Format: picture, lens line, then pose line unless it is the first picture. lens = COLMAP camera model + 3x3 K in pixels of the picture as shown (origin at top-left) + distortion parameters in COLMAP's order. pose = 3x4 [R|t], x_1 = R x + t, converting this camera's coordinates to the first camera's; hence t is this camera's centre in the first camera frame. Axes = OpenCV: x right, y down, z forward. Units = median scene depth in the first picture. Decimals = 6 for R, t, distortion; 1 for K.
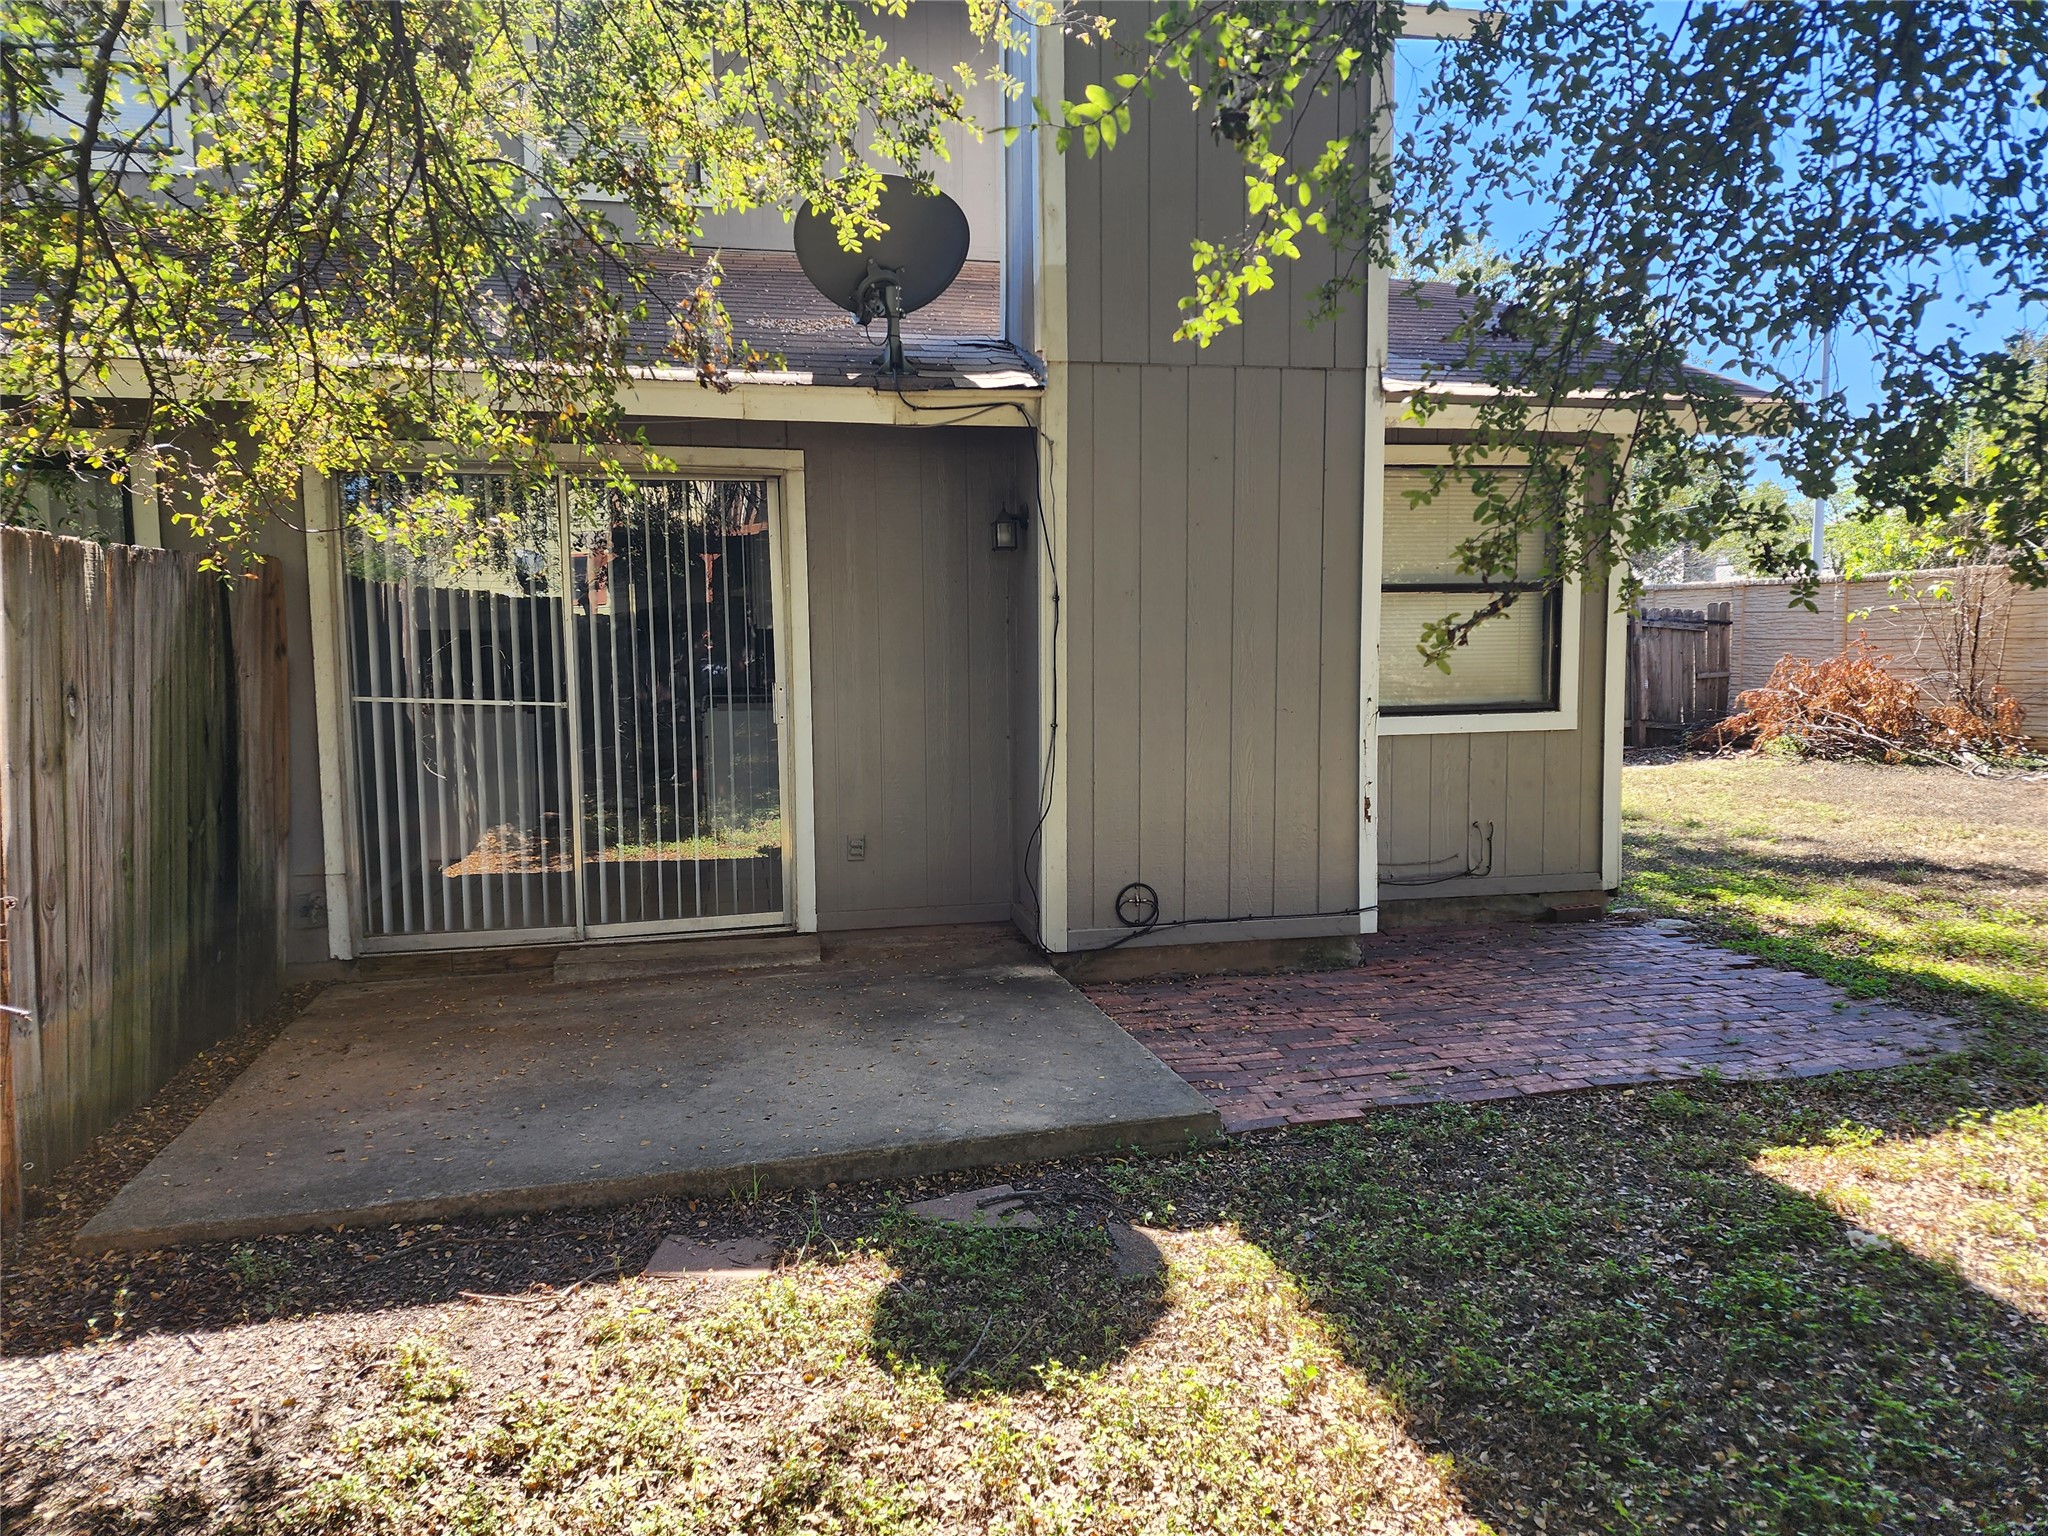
lens RADIAL K [[1335.5, 0, 972.7], [0, 1335.5, 769.6], [0, 0, 1]] dist [0.002084, -0.039662]
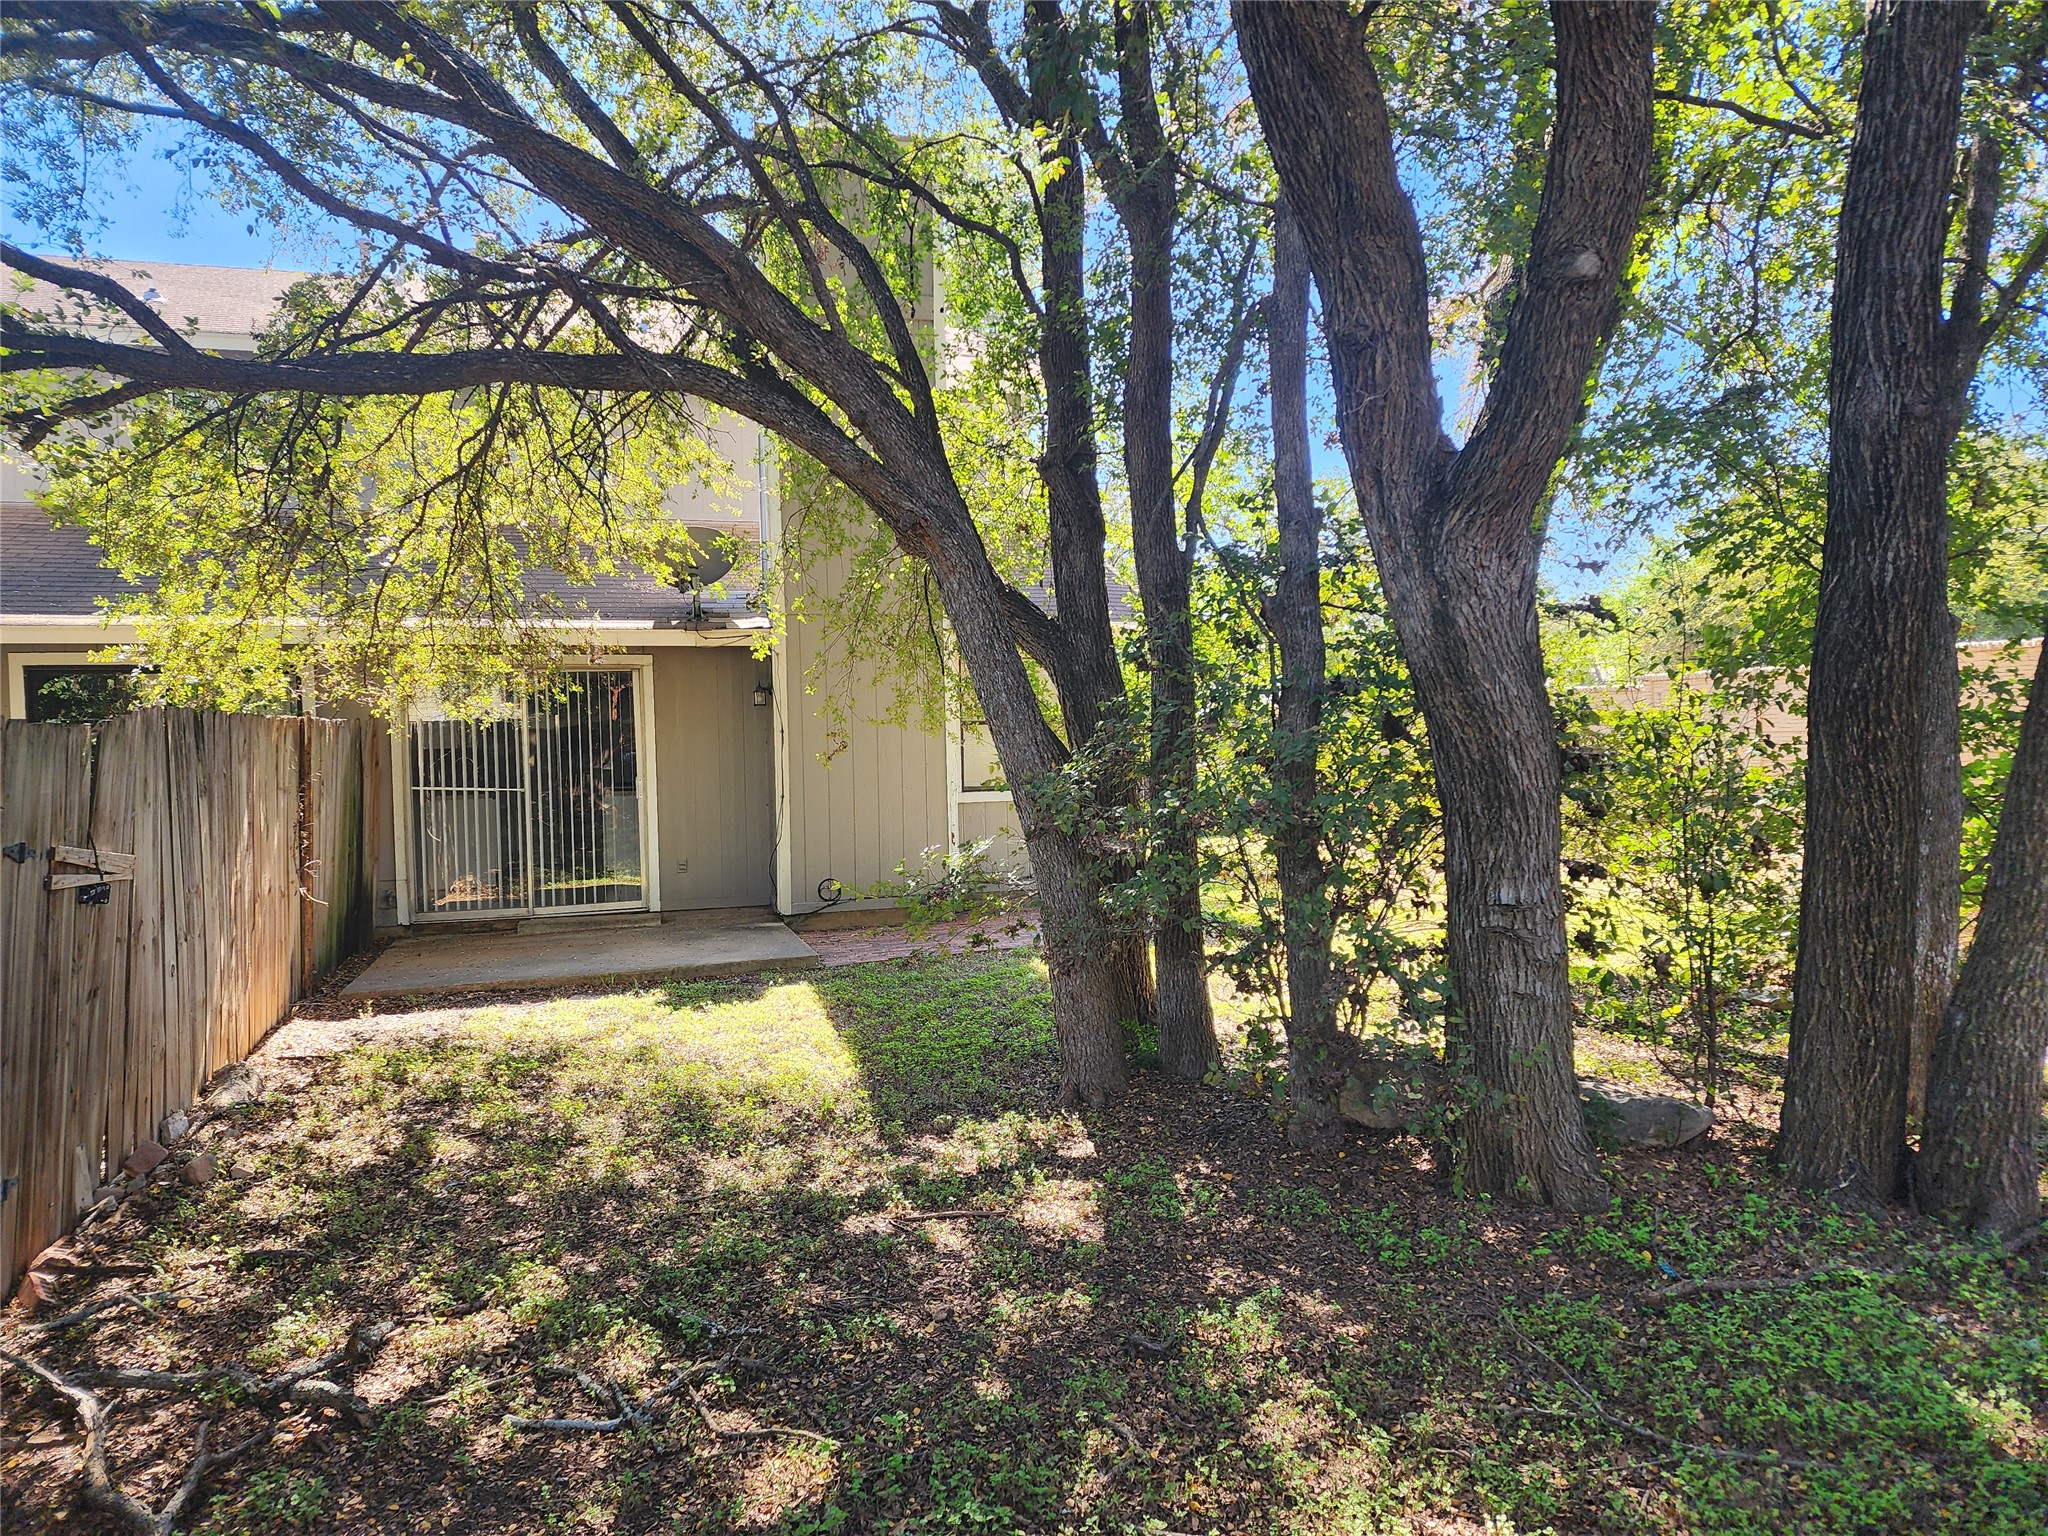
lens RADIAL K [[1383.0, 0, 1024.5], [0, 1383.0, 789.4], [0, 0, 1]] dist [0.002172, -0.046985]
pose [[0.996072, -0.014501, 0.087352, 0.231509], [0.020086, 0.997786, -0.063398, 0.089257], [-0.086240, 0.064903, 0.994158, -1.010366]]
